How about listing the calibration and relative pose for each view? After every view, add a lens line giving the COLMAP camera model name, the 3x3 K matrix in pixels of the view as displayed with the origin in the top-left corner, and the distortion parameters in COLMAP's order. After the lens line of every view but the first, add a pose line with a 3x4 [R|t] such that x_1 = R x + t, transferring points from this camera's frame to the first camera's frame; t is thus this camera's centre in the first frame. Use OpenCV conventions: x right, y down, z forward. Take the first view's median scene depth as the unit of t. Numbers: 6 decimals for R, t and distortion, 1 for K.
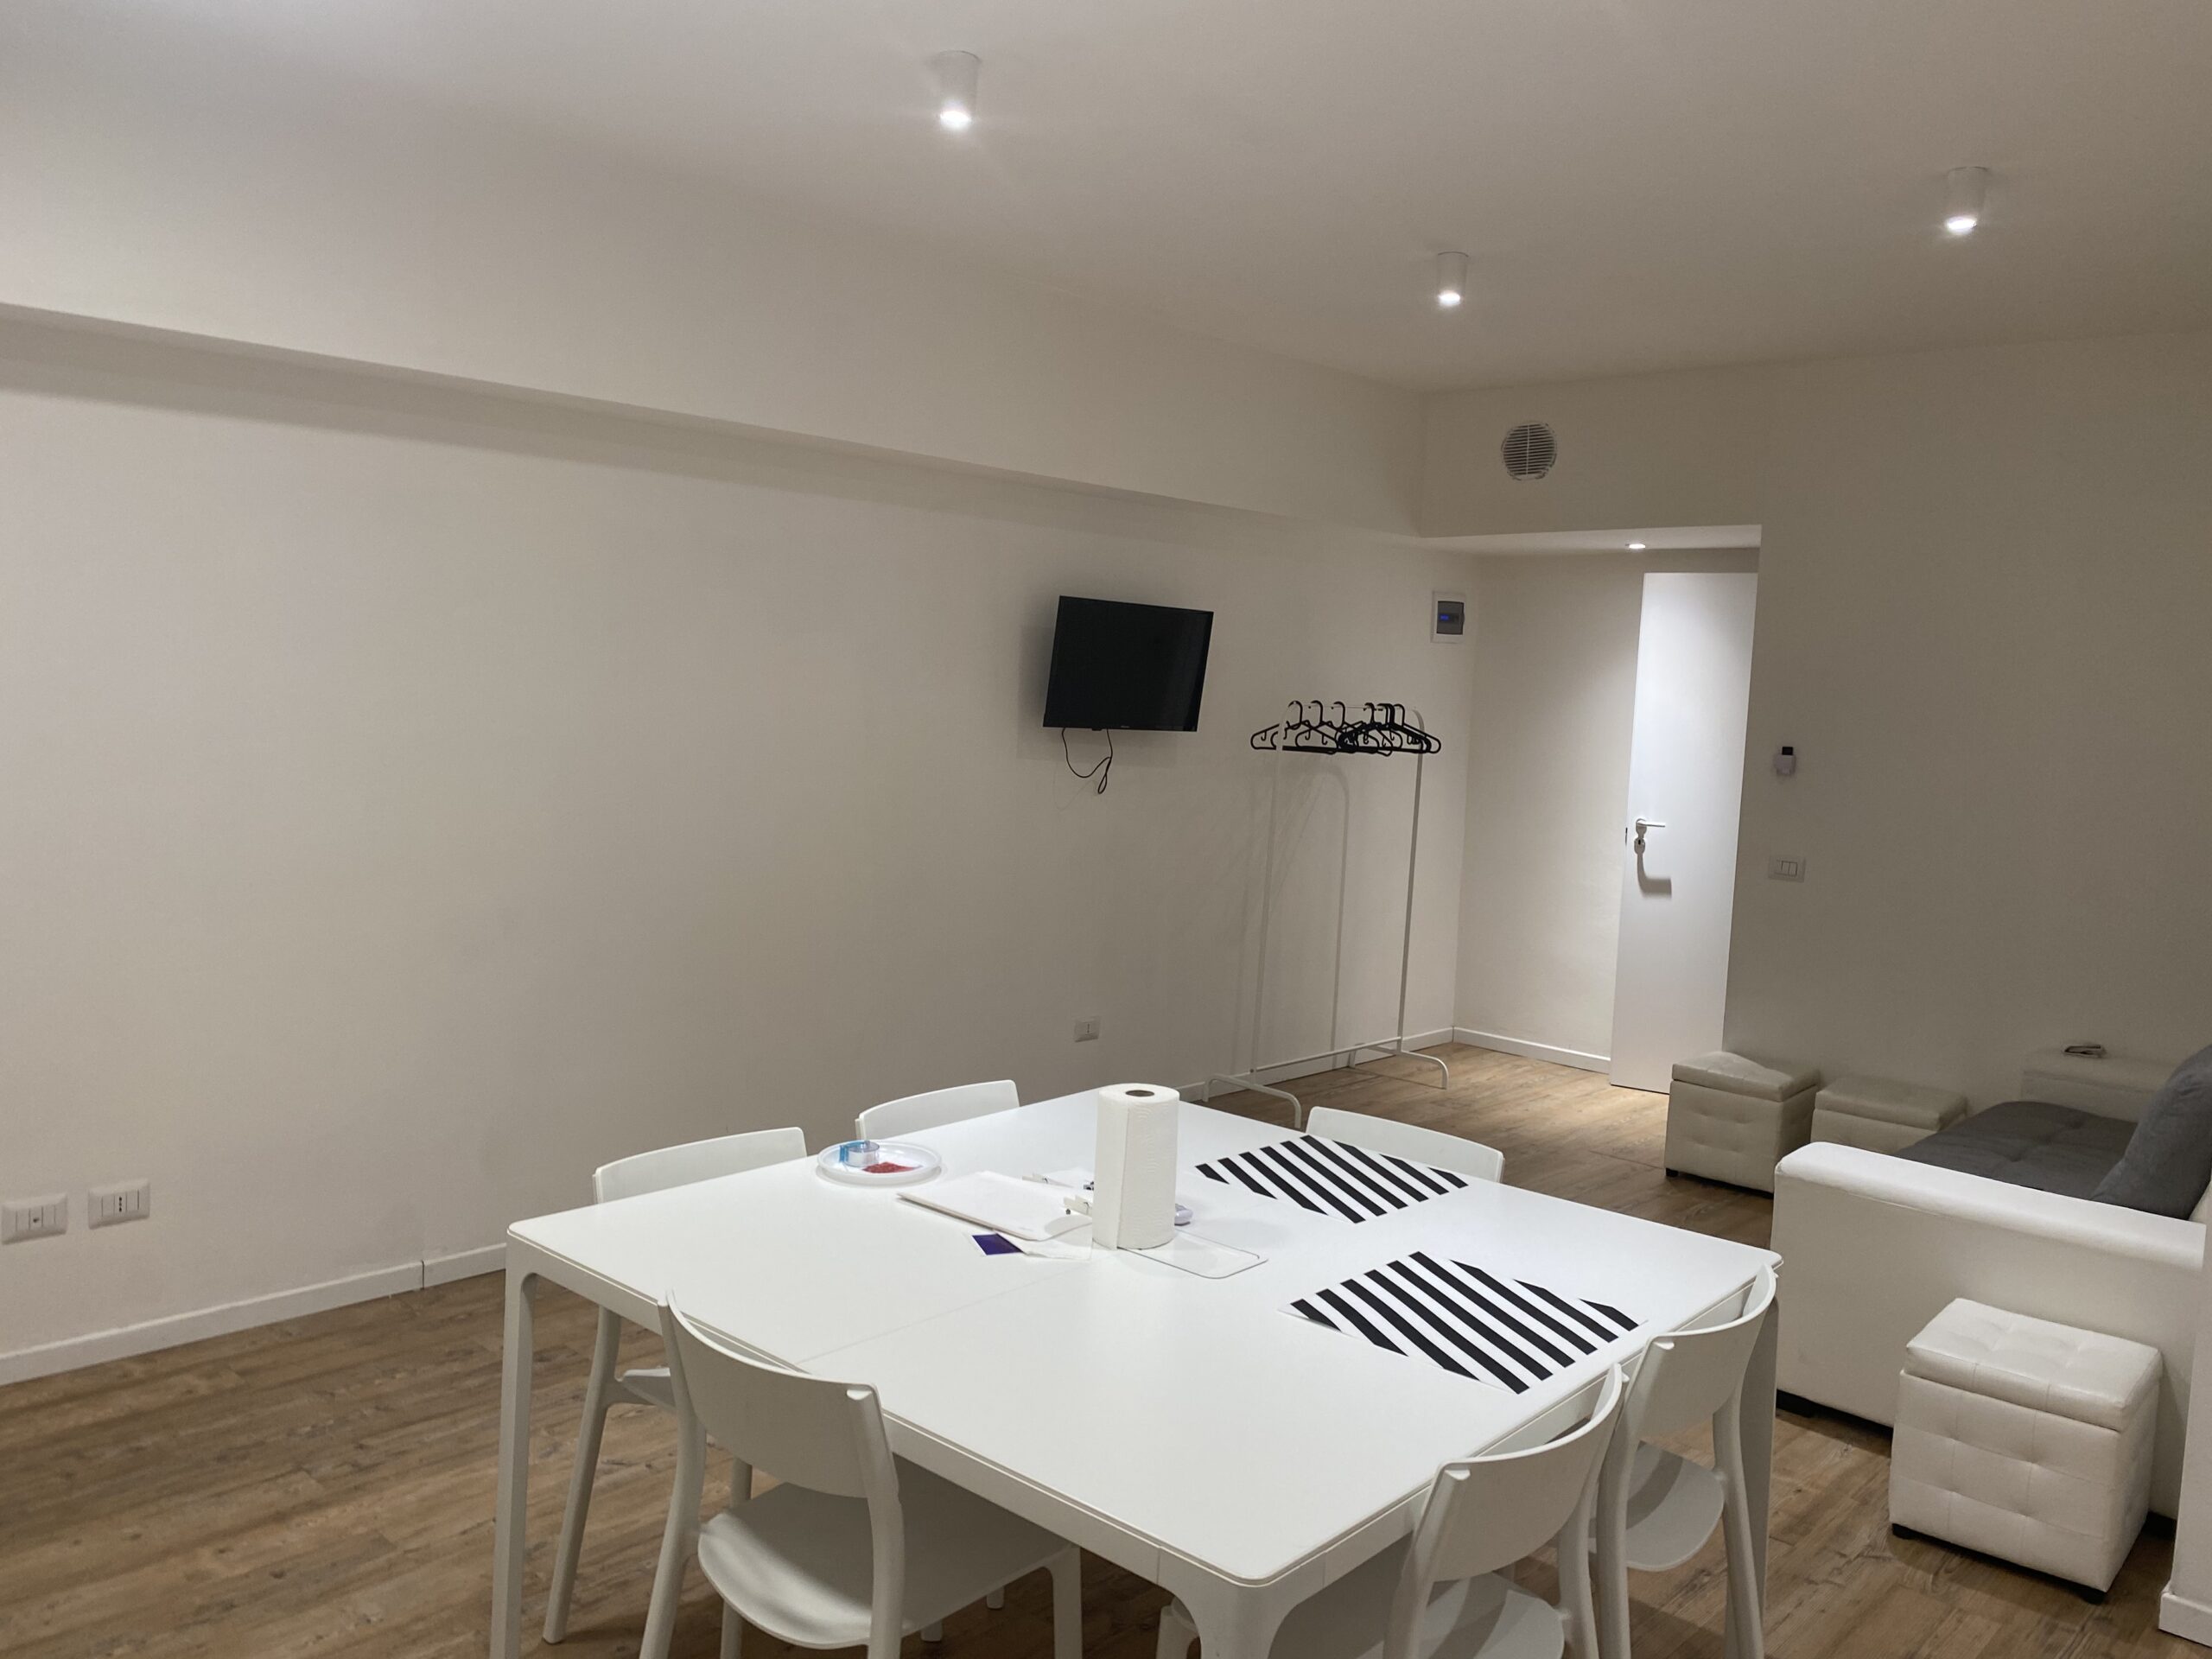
lens RADIAL K [[1725.2, 0, 1088.2], [0, 1725.2, 831.9], [0, 0, 1]] dist [0.013212, -0.004691]
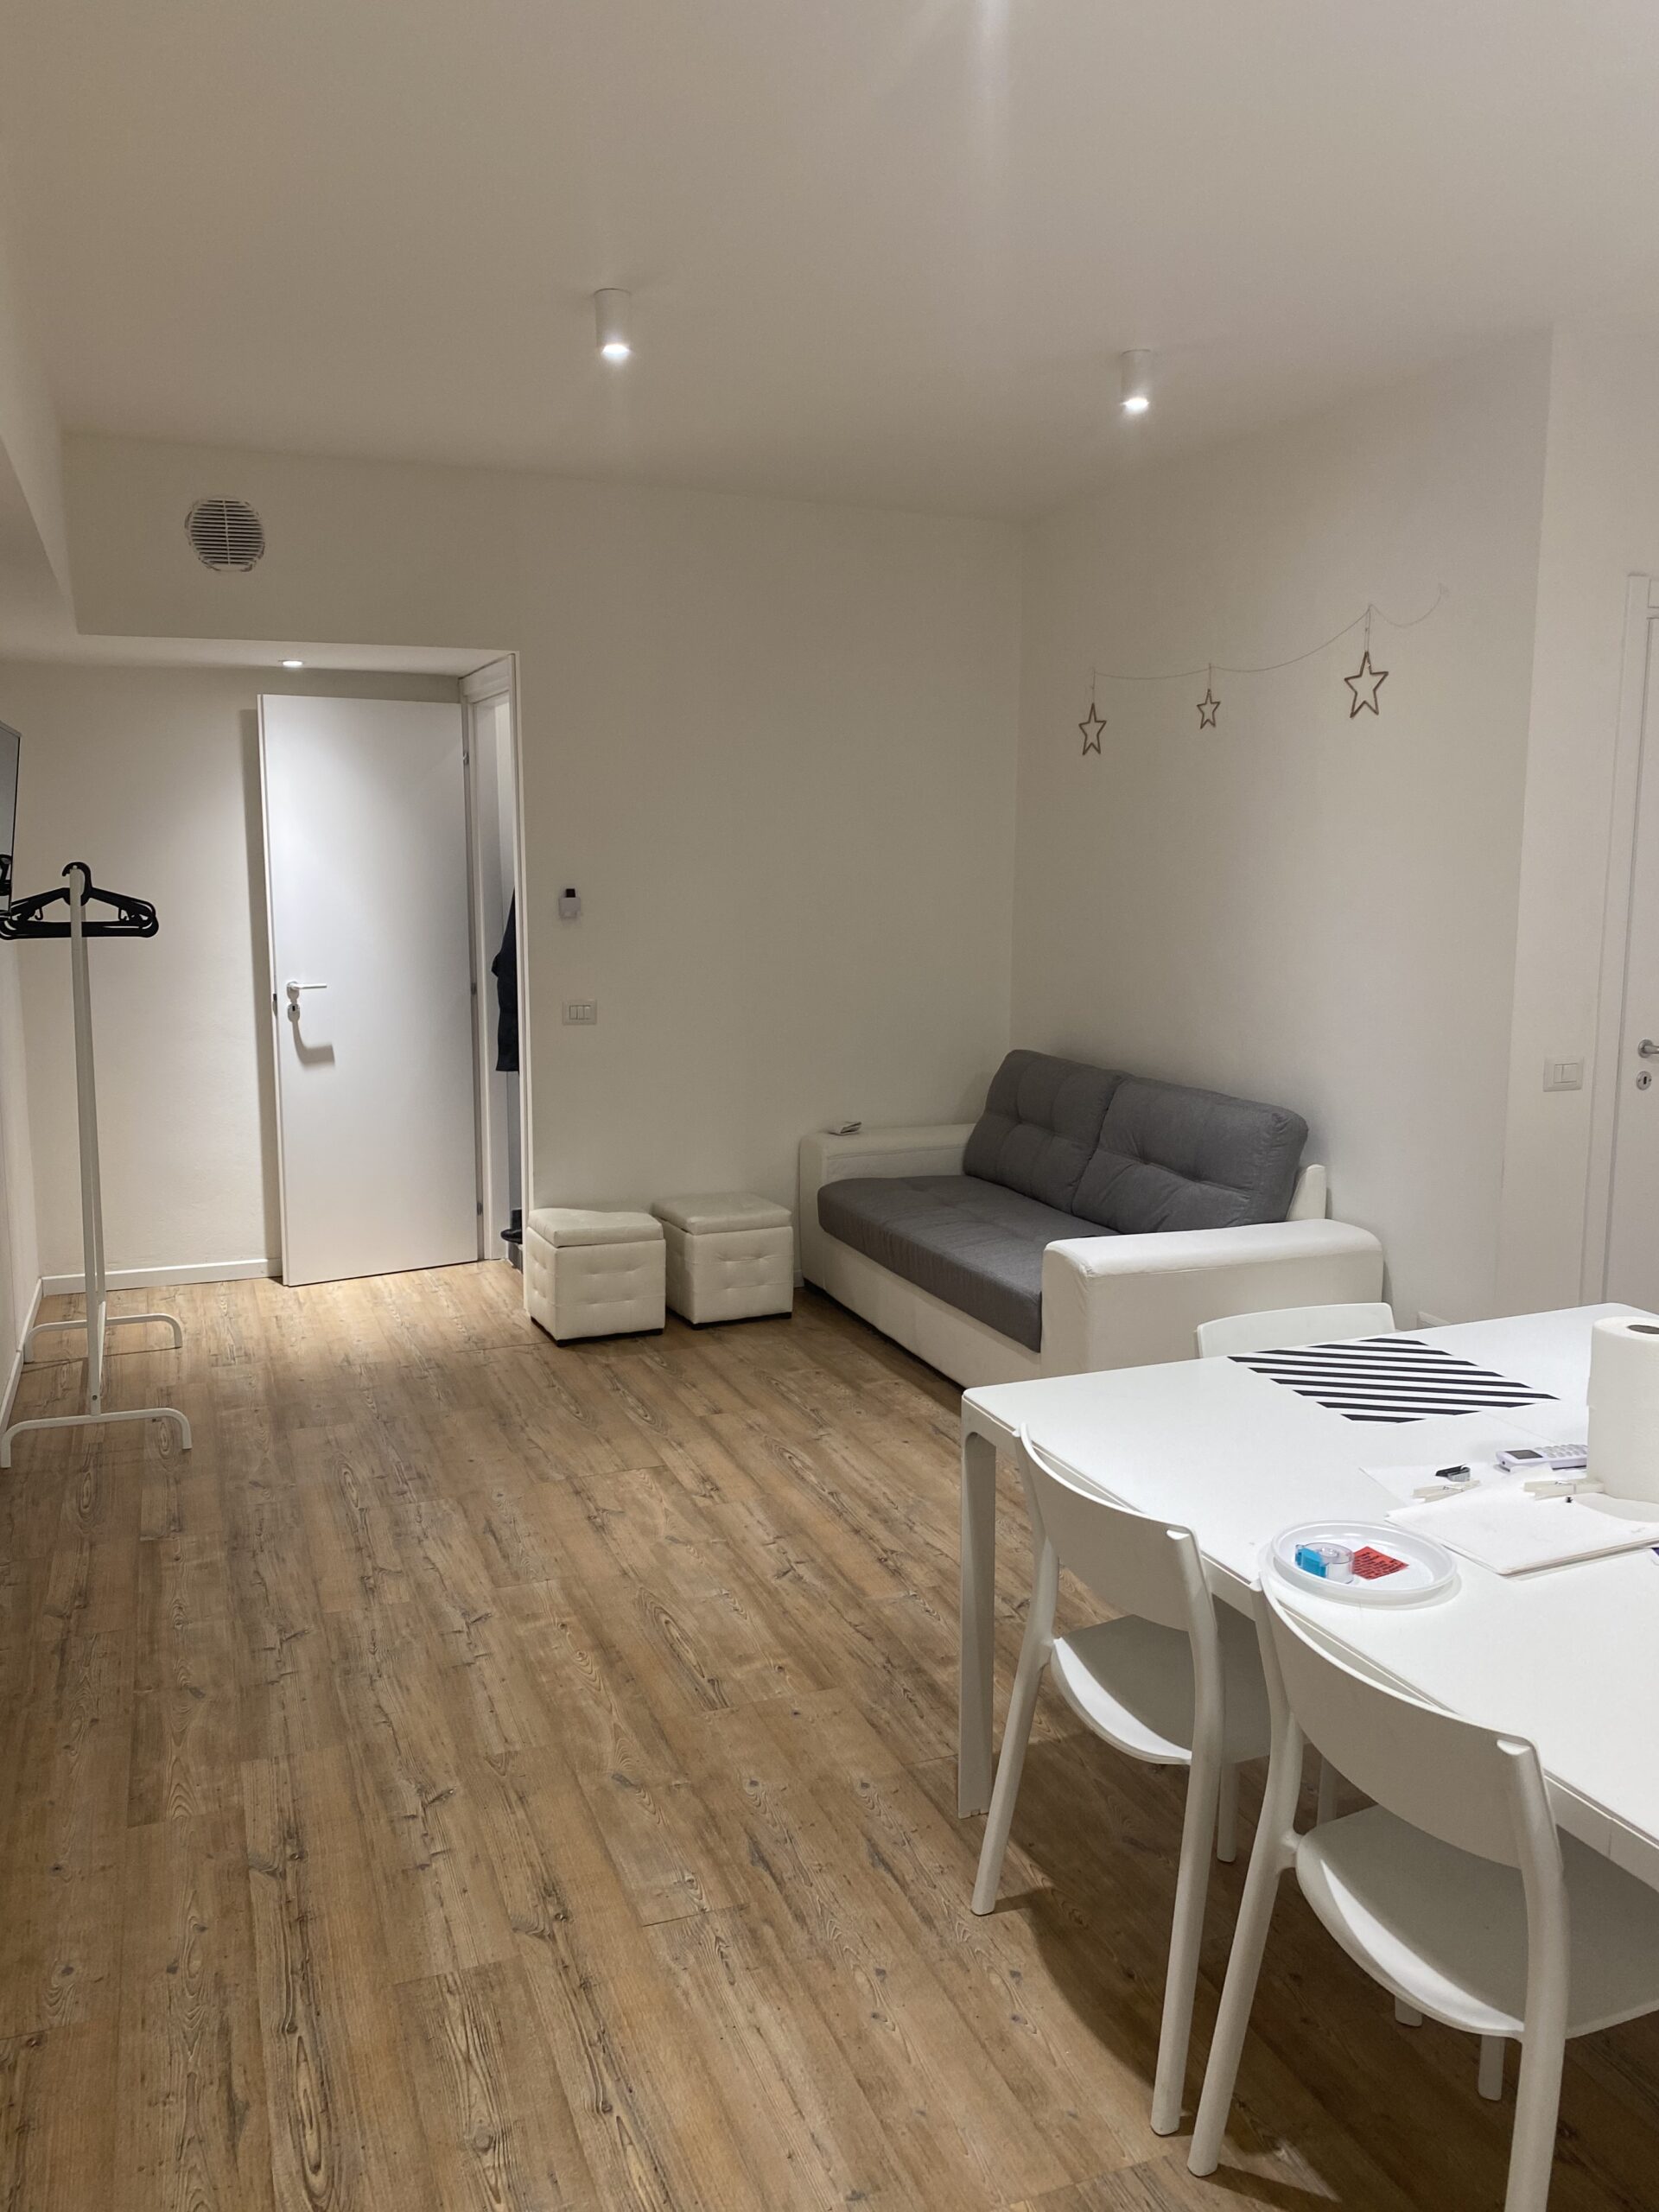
lens RADIAL K [[1686.8, 0, 822.7], [0, 1686.8, 1076.4], [0, 0, 1]] dist [0.074086, -0.105625]
pose [[0.409740, -0.160730, 0.897930, -0.673012], [0.096231, 0.986478, 0.132668, -0.093489], [-0.907112, 0.032049, 0.419667, 0.767982]]
